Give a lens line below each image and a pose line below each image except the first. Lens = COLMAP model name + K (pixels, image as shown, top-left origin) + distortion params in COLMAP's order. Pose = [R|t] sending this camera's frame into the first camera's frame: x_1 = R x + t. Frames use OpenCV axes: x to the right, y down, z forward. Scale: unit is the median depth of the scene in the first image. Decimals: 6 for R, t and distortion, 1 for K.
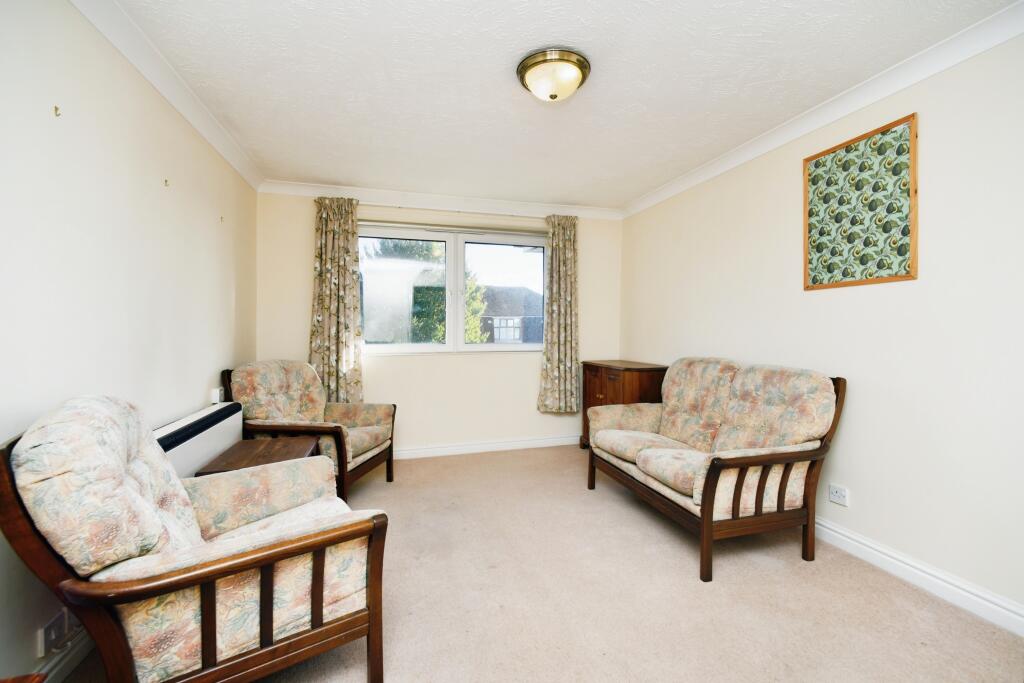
lens RADIAL K [[414.3, 0, 512.0], [0, 414.3, 341.5], [0, 0, 1]] dist [0.005802, 0.000037]
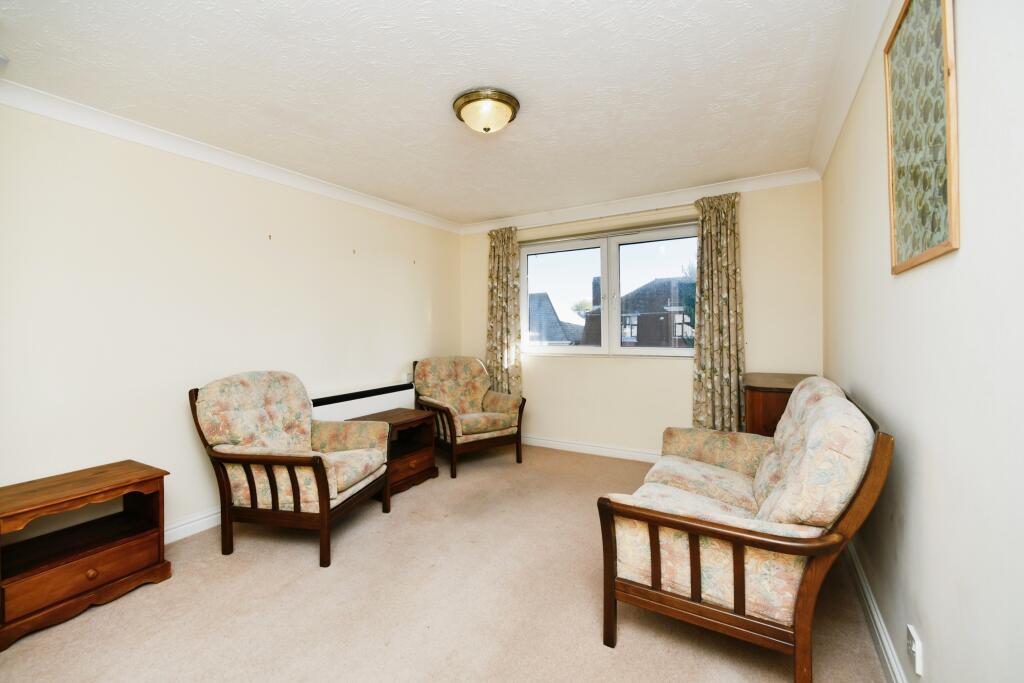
lens RADIAL K [[409.9, 0, 511.5], [0, 409.9, 339.4], [0, 0, 1]] dist [0.003134, -0.000043]
pose [[0.703514, 0.013089, -0.710561, 0.480636], [-0.010998, 0.999911, 0.007530, -0.020718], [0.710596, 0.002517, 0.703596, 0.149468]]
